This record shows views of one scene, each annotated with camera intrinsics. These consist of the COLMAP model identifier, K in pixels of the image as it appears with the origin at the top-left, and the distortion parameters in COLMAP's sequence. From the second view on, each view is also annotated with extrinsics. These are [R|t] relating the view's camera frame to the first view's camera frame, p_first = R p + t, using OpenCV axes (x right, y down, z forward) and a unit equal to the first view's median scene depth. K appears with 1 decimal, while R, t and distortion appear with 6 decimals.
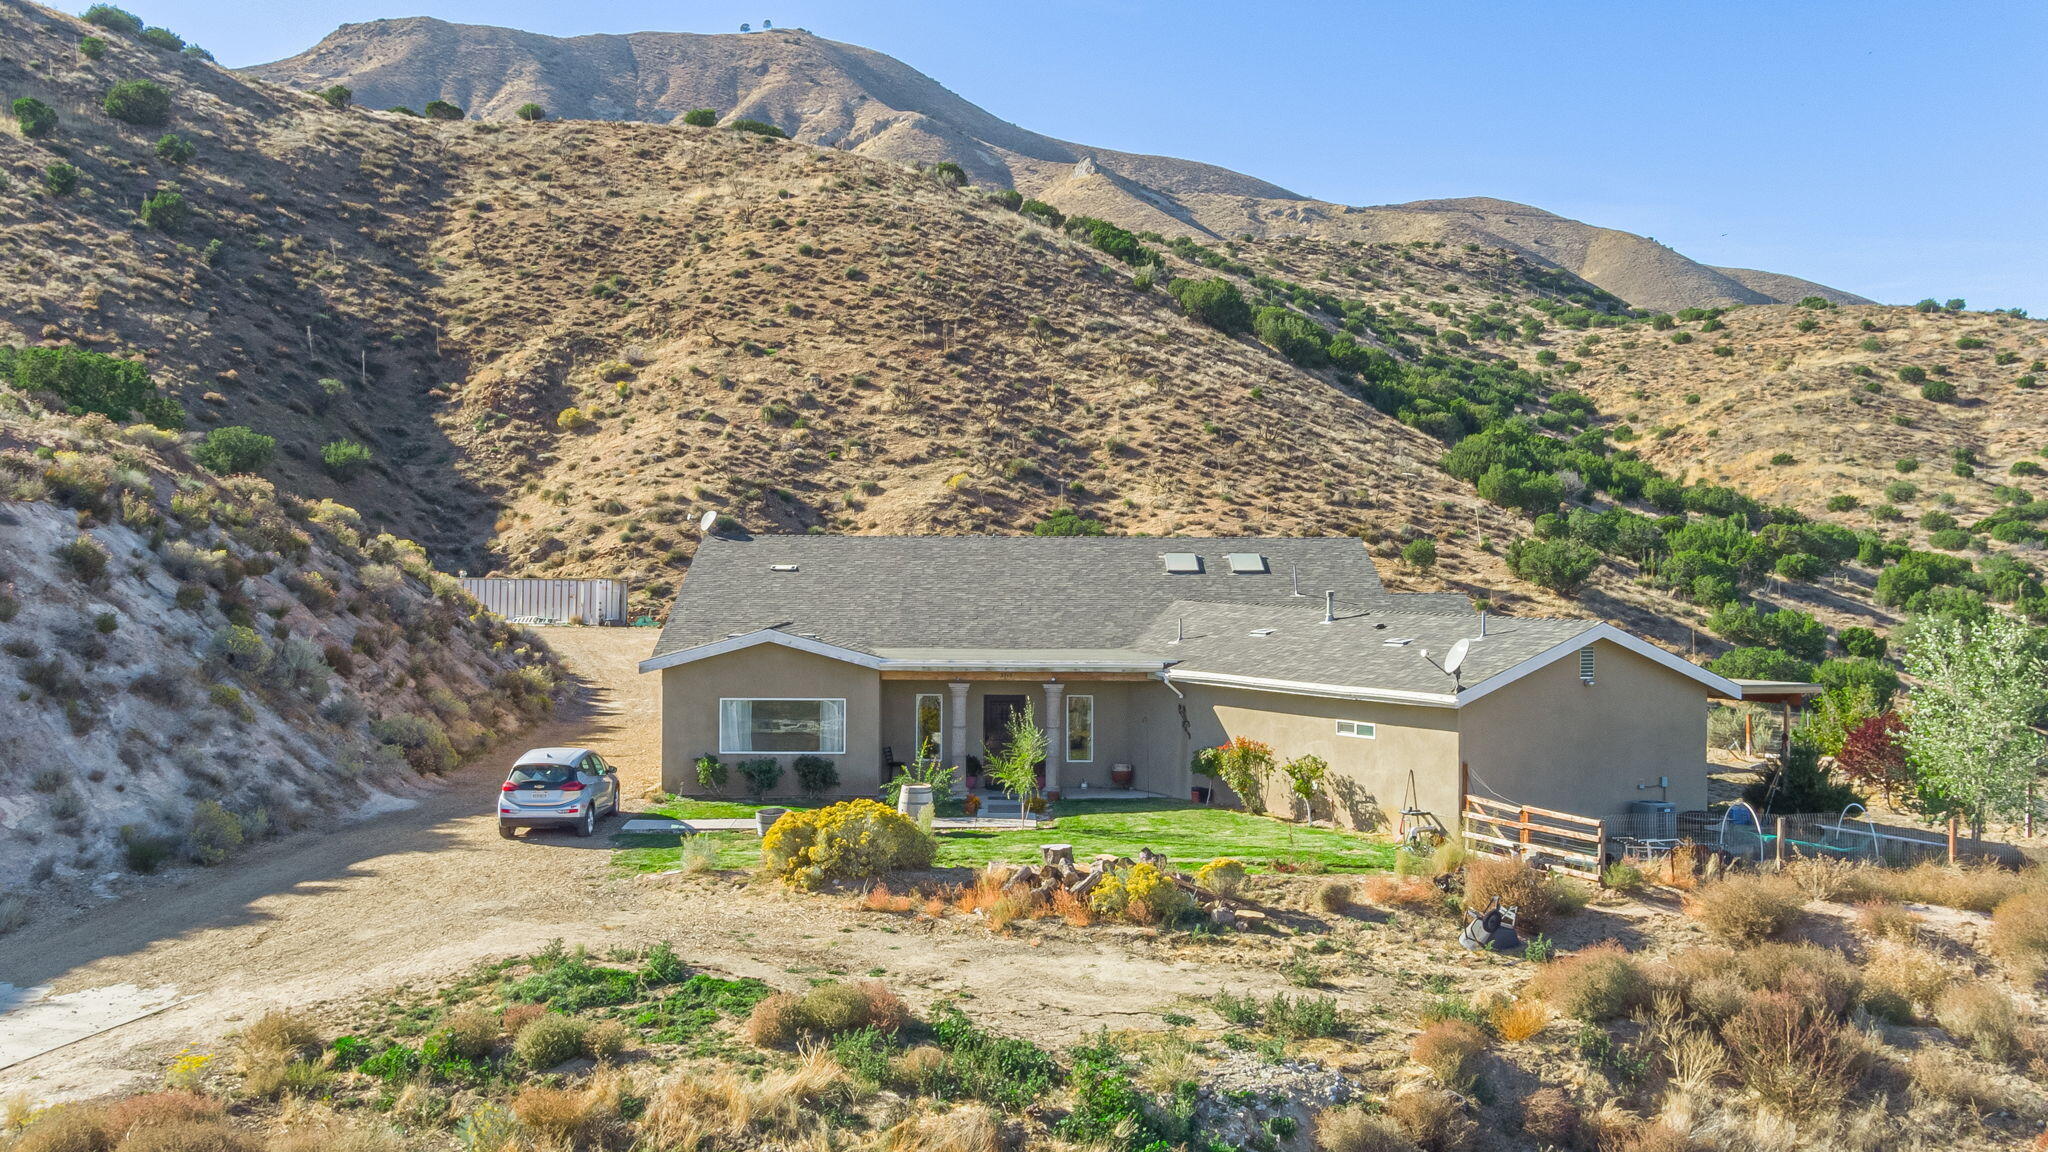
lens RADIAL K [[2375.8, 0, 1026.8], [0, 2375.8, 573.4], [0, 0, 1]] dist [0.175377, 0.046165]
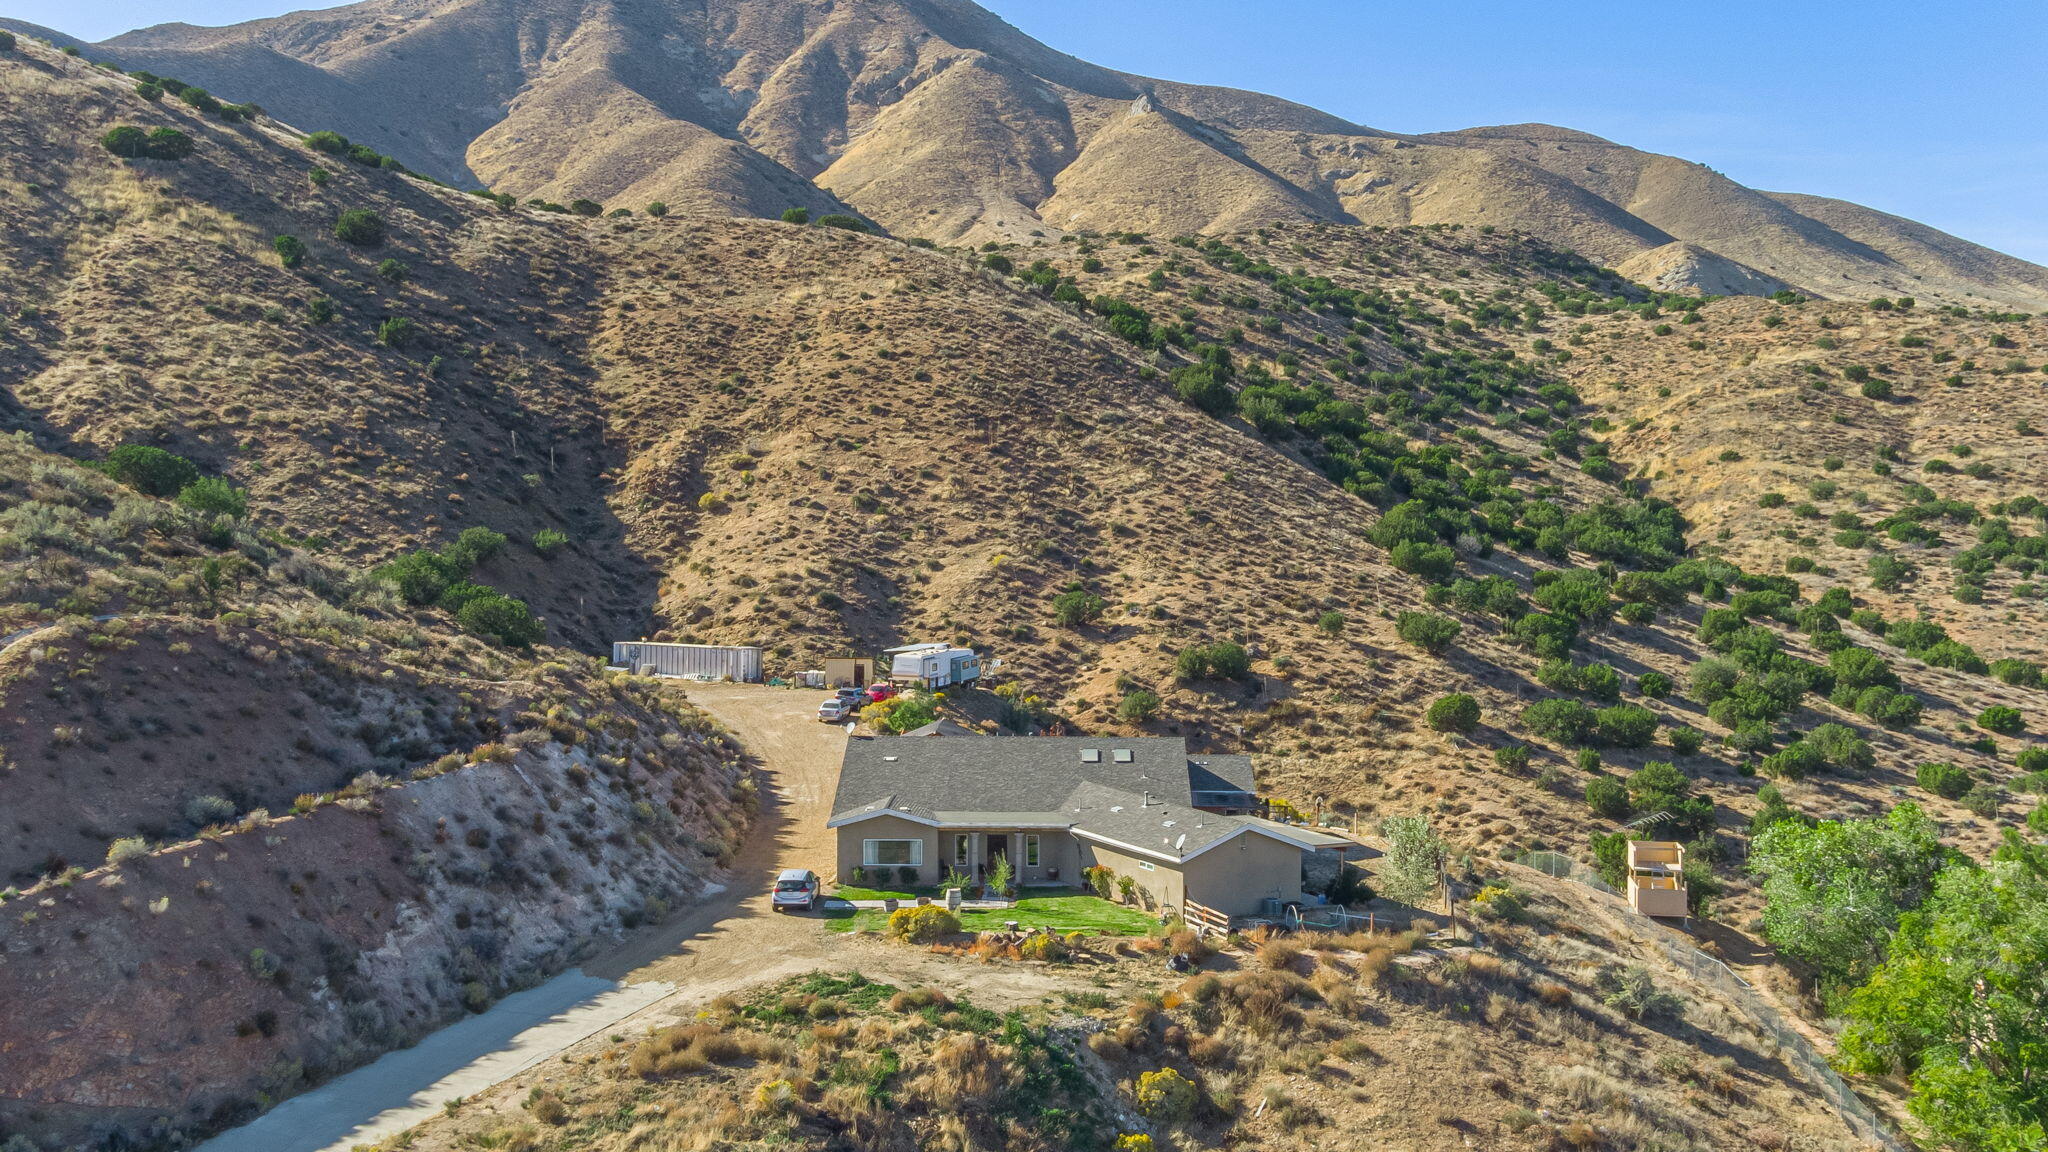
lens RADIAL K [[2375.8, 0, 1026.8], [0, 2375.8, 573.4], [0, 0, 1]] dist [0.175377, 0.046165]
pose [[0.999641, -0.000706, -0.026777, 0.020687], [0.001745, 0.999245, 0.038804, -0.073695], [0.026730, -0.038837, 0.998888, -0.308775]]
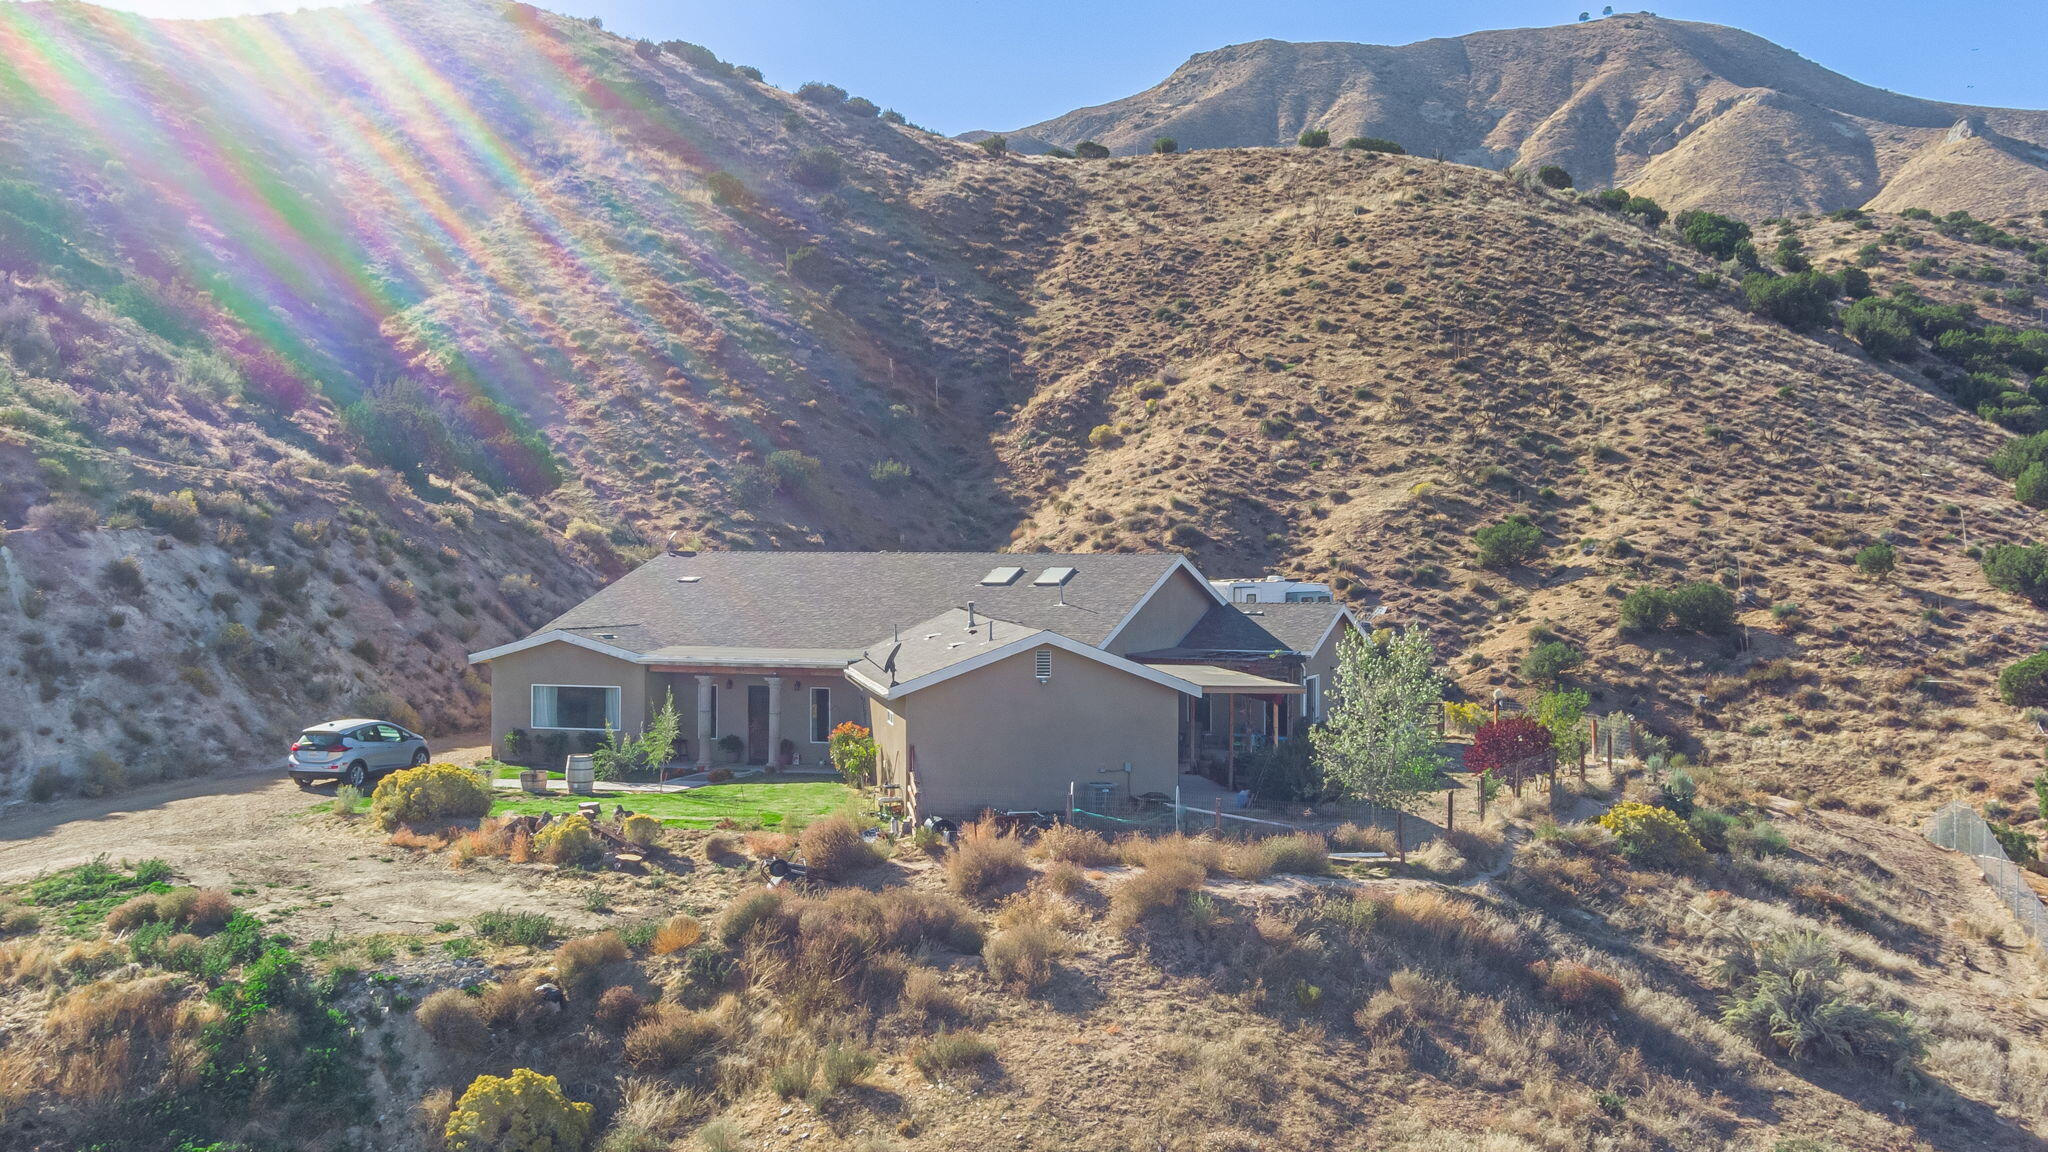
lens RADIAL K [[2375.8, 0, 1026.8], [0, 2375.8, 573.4], [0, 0, 1]] dist [0.175377, 0.046165]
pose [[0.936913, 0.002711, -0.349552, 0.151695], [-0.002778, 0.999996, 0.000307, -0.001849], [0.349552, 0.000684, 0.936917, -0.024047]]
